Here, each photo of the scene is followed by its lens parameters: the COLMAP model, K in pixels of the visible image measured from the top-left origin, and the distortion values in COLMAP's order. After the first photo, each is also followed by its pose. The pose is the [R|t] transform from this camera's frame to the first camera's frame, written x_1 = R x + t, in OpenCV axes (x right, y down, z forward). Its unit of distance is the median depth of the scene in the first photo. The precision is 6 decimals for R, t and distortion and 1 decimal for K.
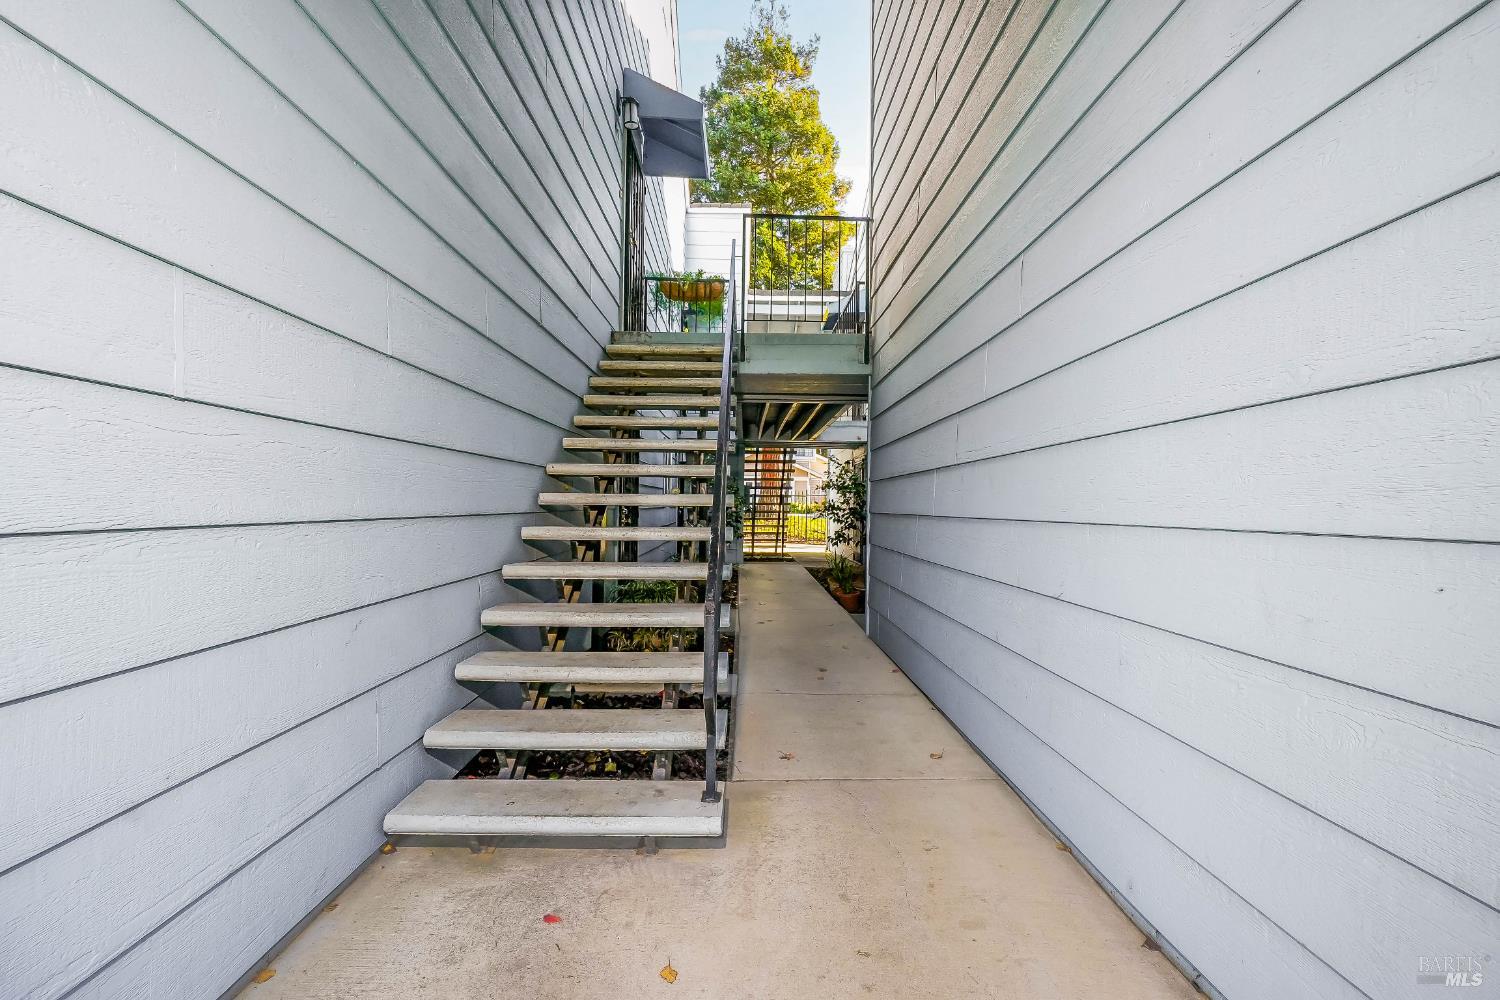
lens RADIAL K [[662.9, 0, 749.3], [0, 662.9, 502.6], [0, 0, 1]] dist [0.002283, 0.000153]
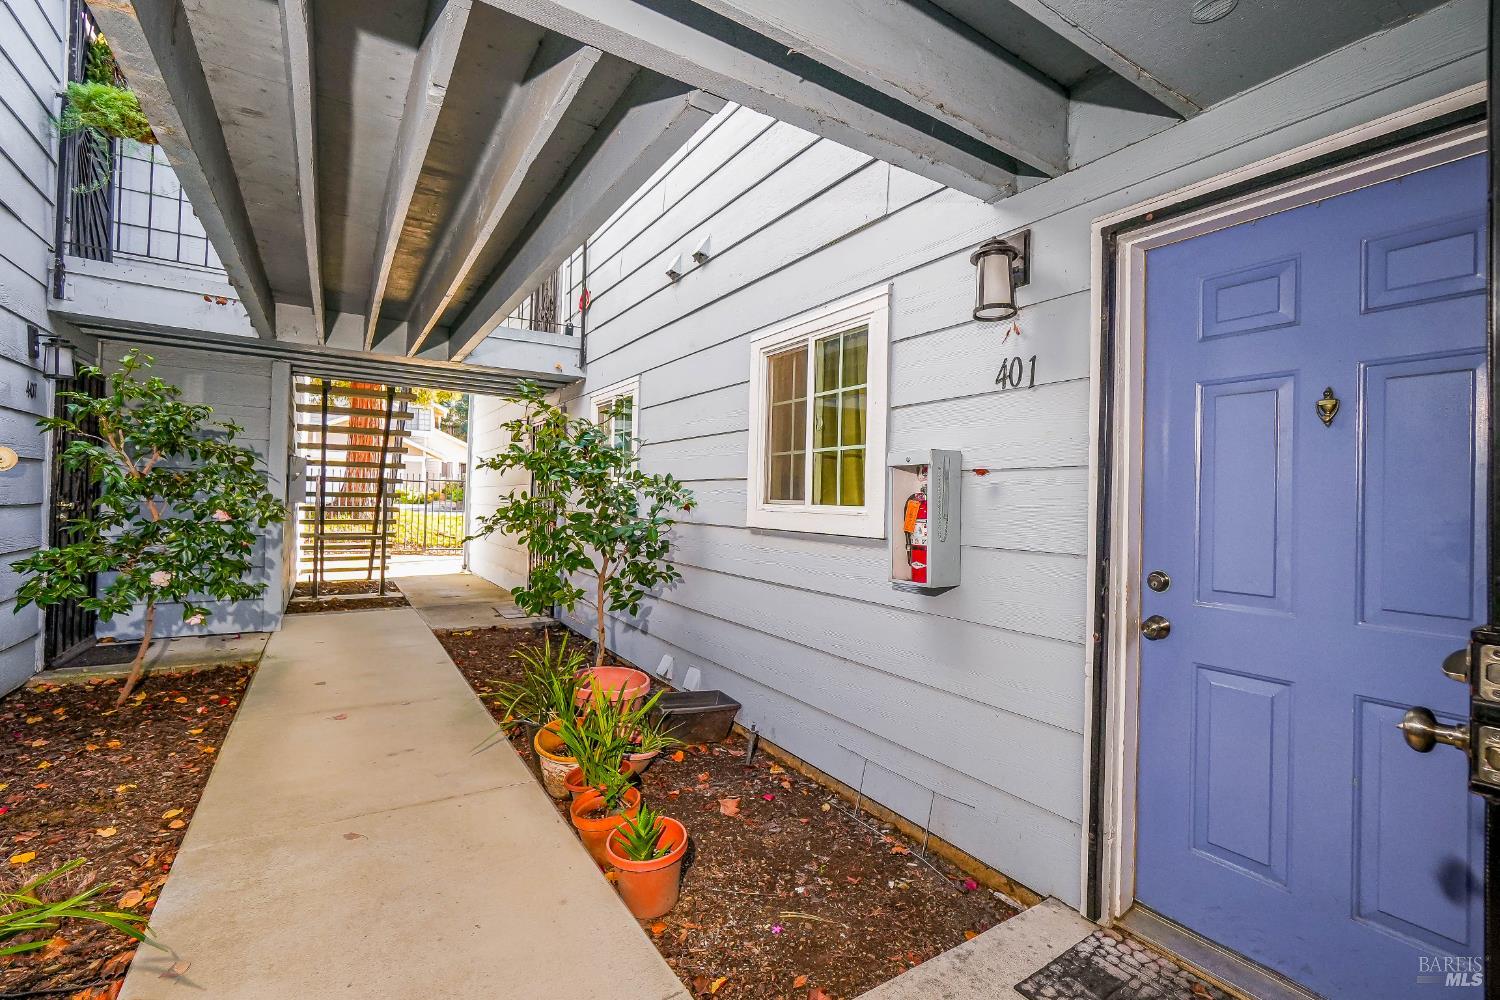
lens RADIAL K [[662.9, 0, 744.9], [0, 662.9, 494.3], [0, 0, 1]] dist [0.002283, 0.000153]
pose [[0.853934, 0.015876, 0.520139, 0.019713], [-0.018460, 0.999830, -0.000211, -0.003689], [-0.520054, -0.009422, 0.854081, 0.373187]]
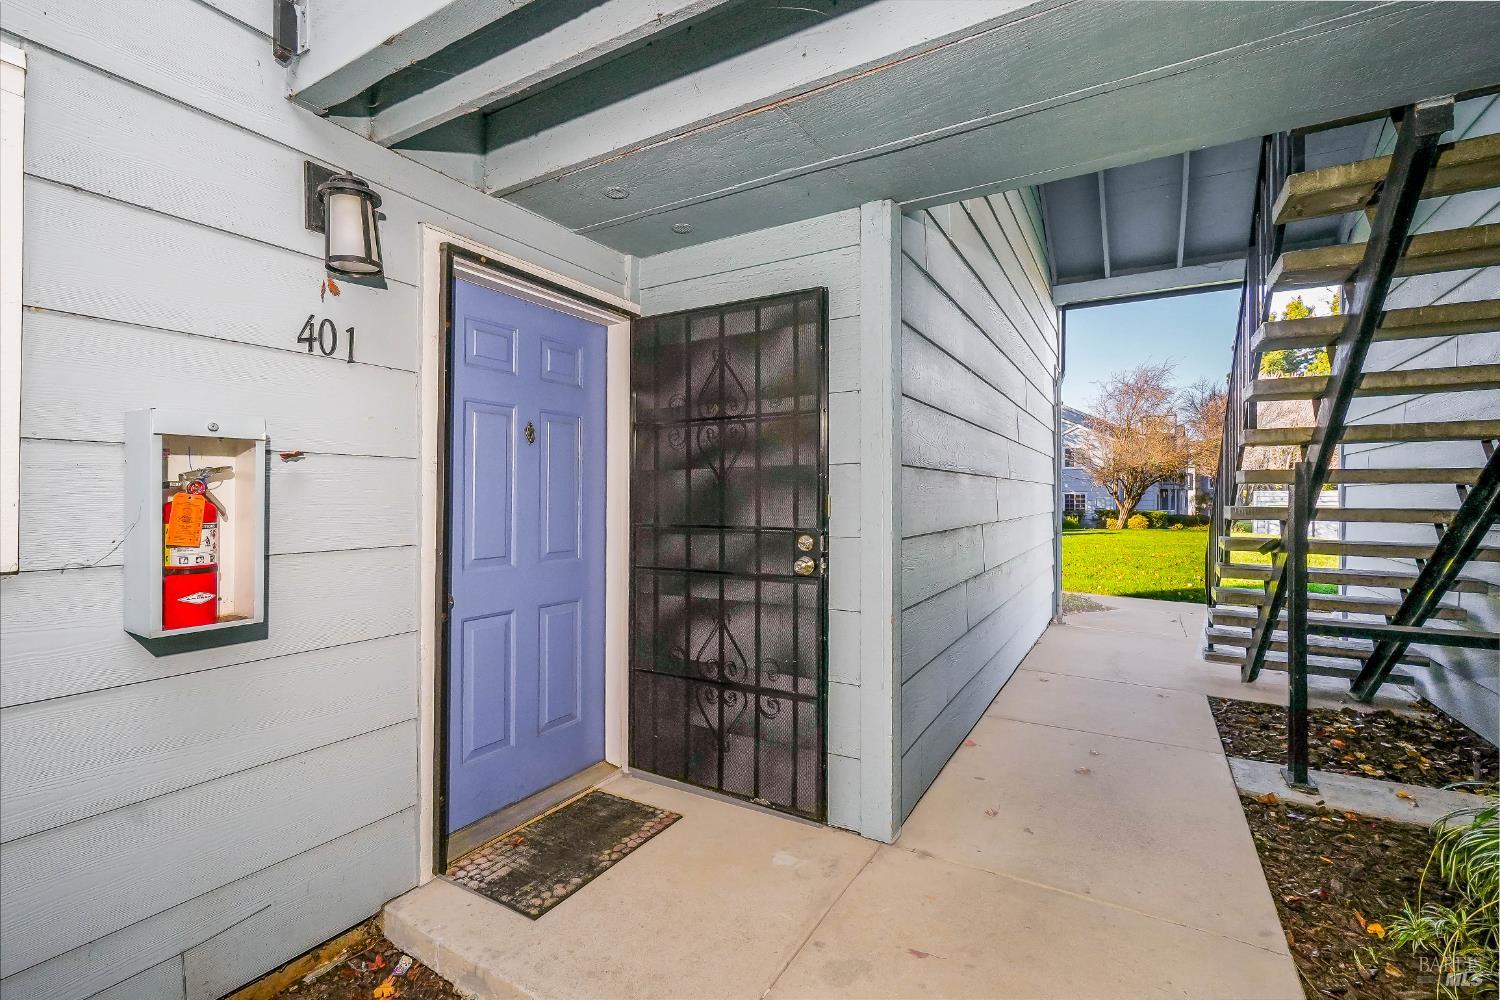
lens RADIAL K [[662.9, 0, 750.7], [0, 662.9, 498.2], [0, 0, 1]] dist [0.002283, 0.000153]
pose [[-0.856174, -0.012065, 0.516547, 0.014947], [-0.013547, 0.999908, 0.000900, -0.003342], [-0.516510, -0.006228, -0.856259, 0.667131]]
